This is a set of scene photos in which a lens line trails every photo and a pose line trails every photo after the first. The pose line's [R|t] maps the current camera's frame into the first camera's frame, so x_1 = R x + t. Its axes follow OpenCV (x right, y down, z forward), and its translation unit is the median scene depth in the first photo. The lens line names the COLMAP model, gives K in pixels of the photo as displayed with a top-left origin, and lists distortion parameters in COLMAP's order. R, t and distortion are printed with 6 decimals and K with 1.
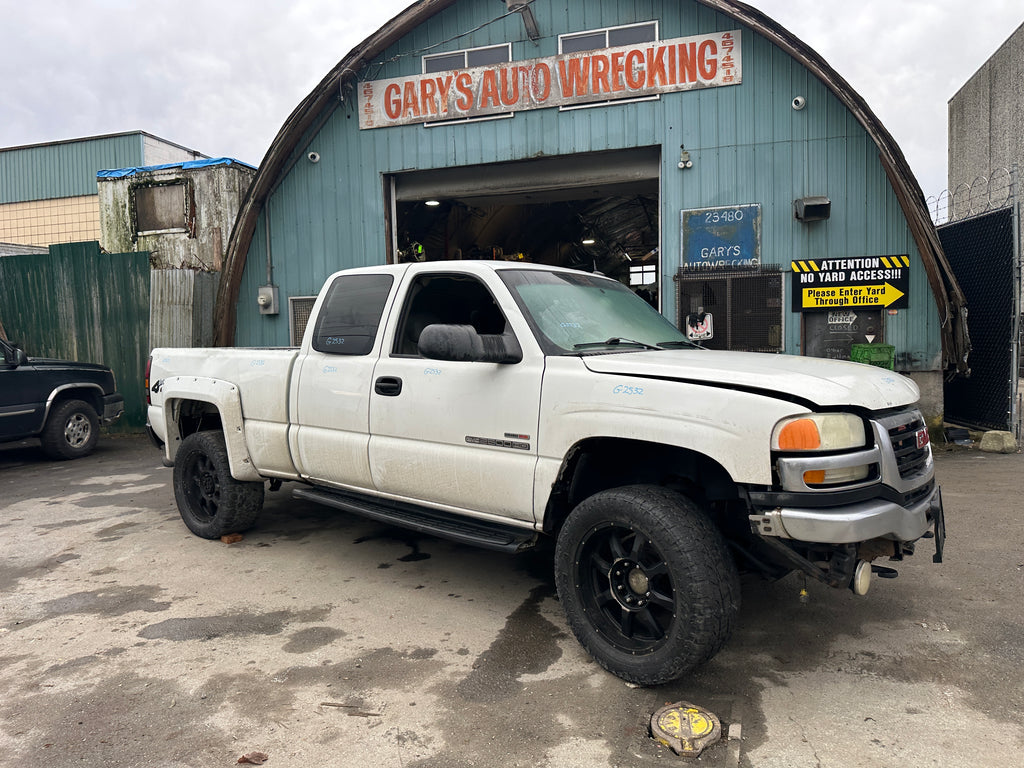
lens RADIAL K [[715.2, 0, 517.2], [0, 715.2, 376.2], [0, 0, 1]] dist [0.036915, -0.044826]
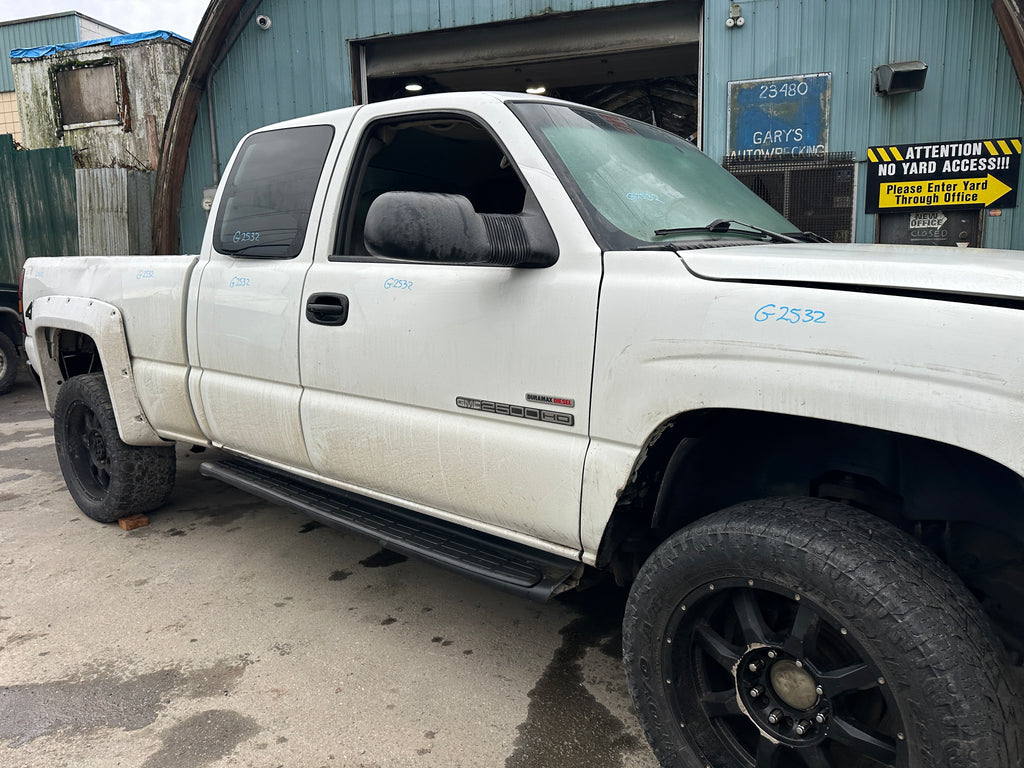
lens RADIAL K [[722.3, 0, 509.8], [0, 722.3, 373.2], [0, 0, 1]] dist [0.008268, -0.007661]
pose [[0.999992, -0.003930, 0.001203, -0.013407], [0.003785, 0.994702, 0.102728, 0.002793], [-0.001600, -0.102723, 0.994709, 0.189791]]
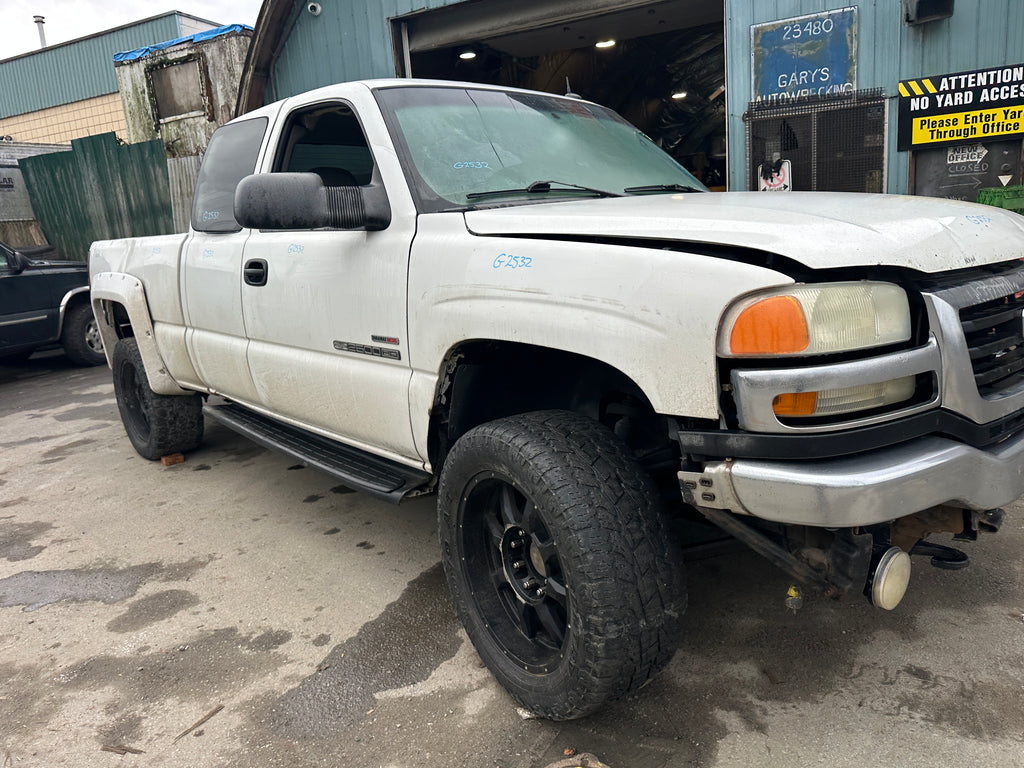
lens RADIAL K [[725.1, 0, 516.6], [0, 725.1, 372.7], [0, 0, 1]] dist [0.000016, -0.000784]
pose [[0.987552, -0.026327, -0.155077, 0.095602], [0.049861, 0.987445, 0.149888, 0.008264], [0.149184, -0.155755, 0.976465, 0.146404]]
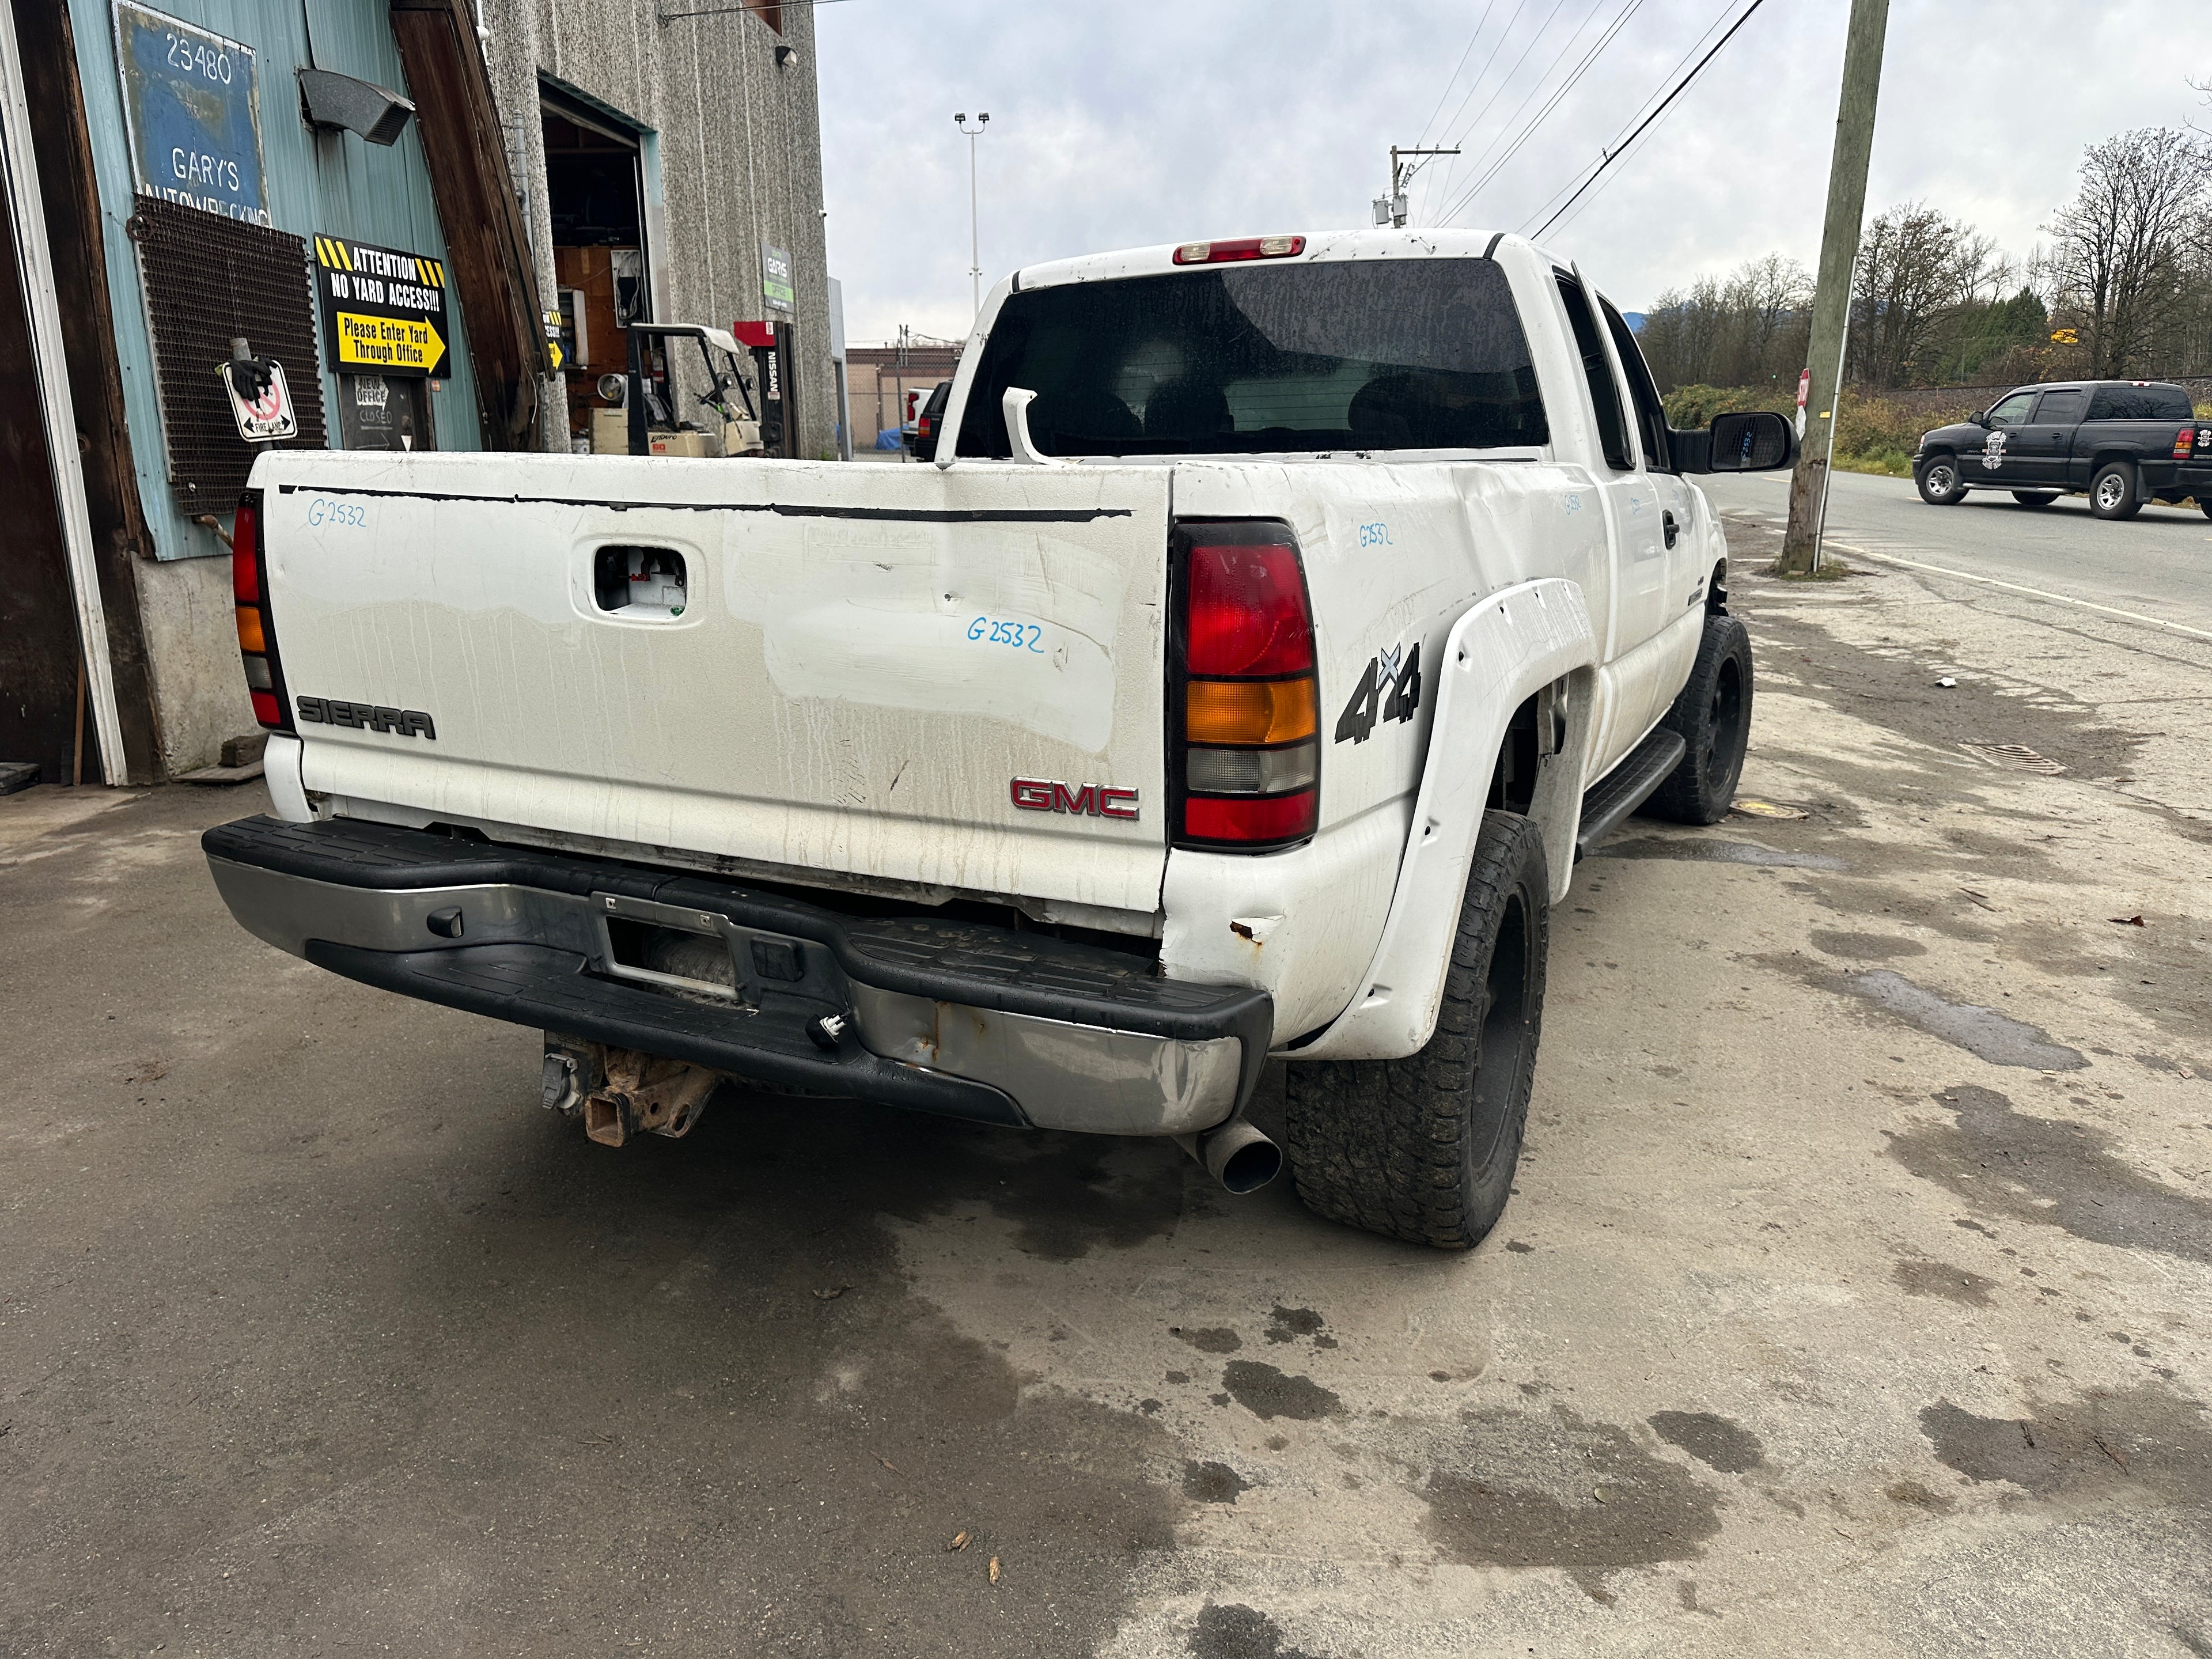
lens RADIAL K [[1554.7, 0, 1101.2], [0, 1554.7, 806.1], [0, 0, 1]] dist [0.025928, -0.032256]
pose [[-0.214935, -0.210432, 0.953688, -0.586954], [0.046587, 0.973190, 0.225234, -0.031540], [-0.975517, 0.092840, -0.199369, 0.802214]]
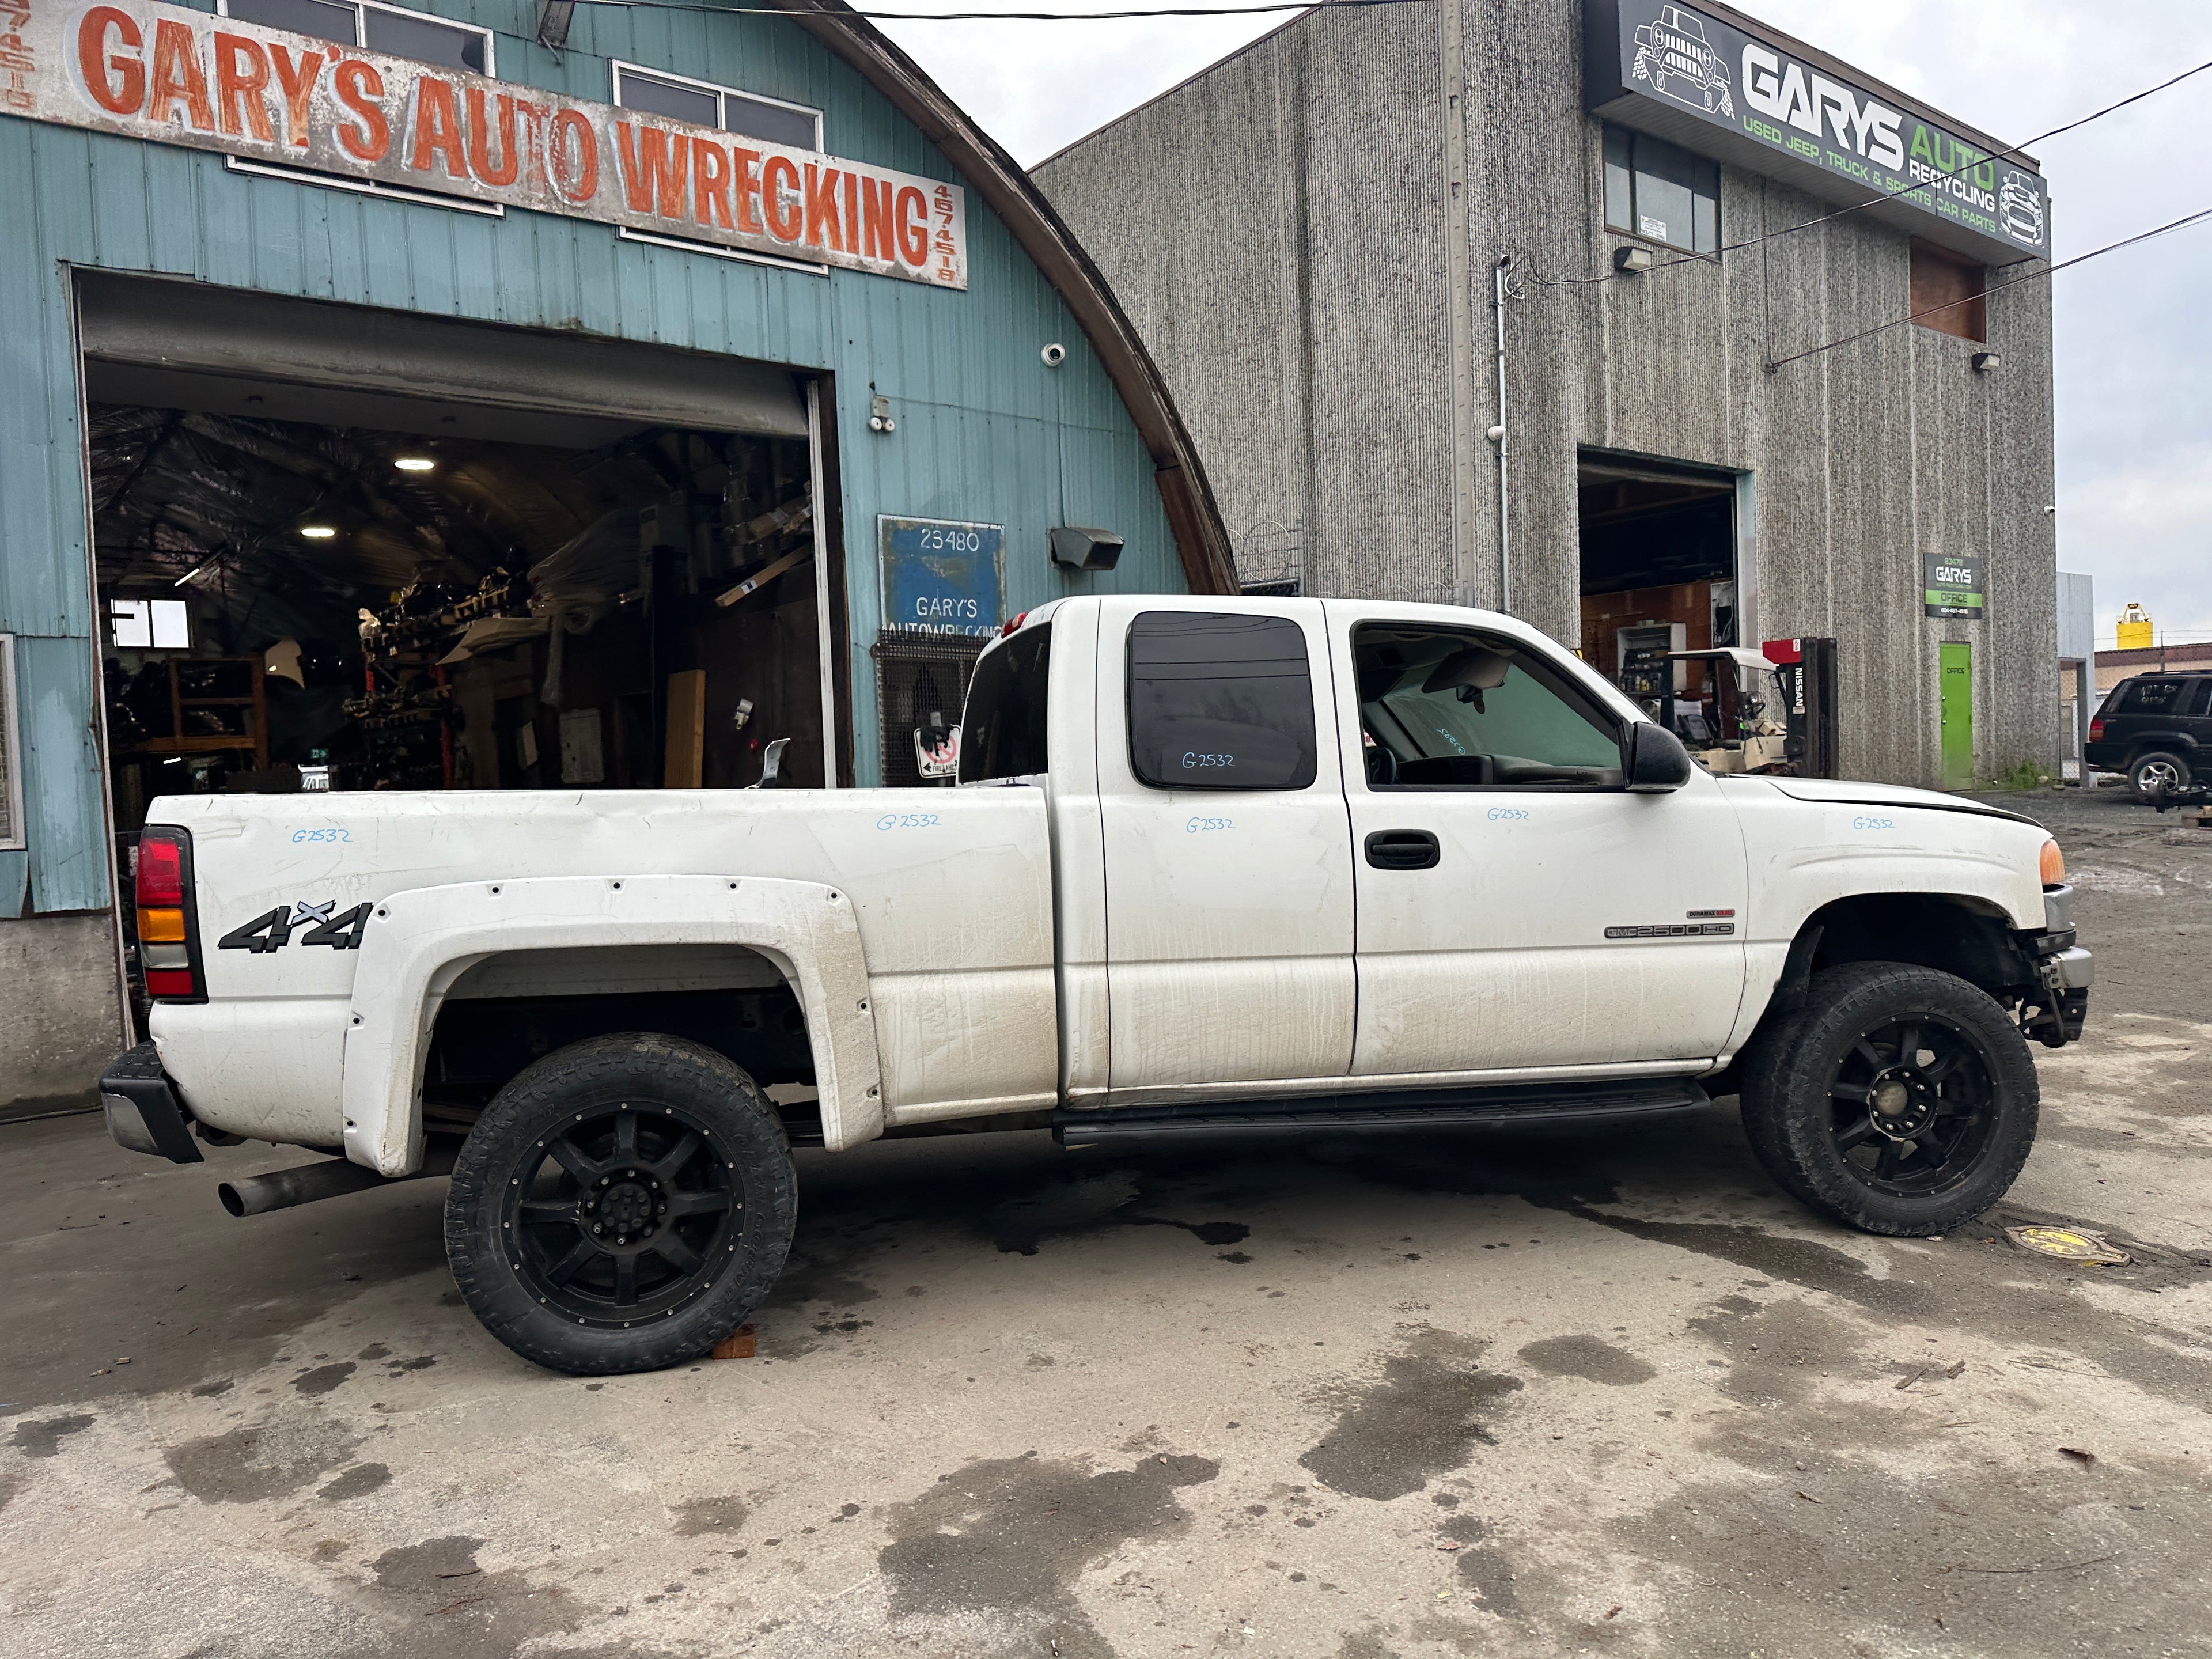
lens RADIAL K [[1538.9, 0, 1113.9], [0, 1538.9, 832.6], [0, 0, 1]] dist [0.057335, -0.079590]
pose [[0.598075, -0.030990, 0.800841, -0.559105], [0.054126, 0.998533, -0.001782, -0.003193], [-0.799610, 0.044413, 0.598875, 0.260832]]
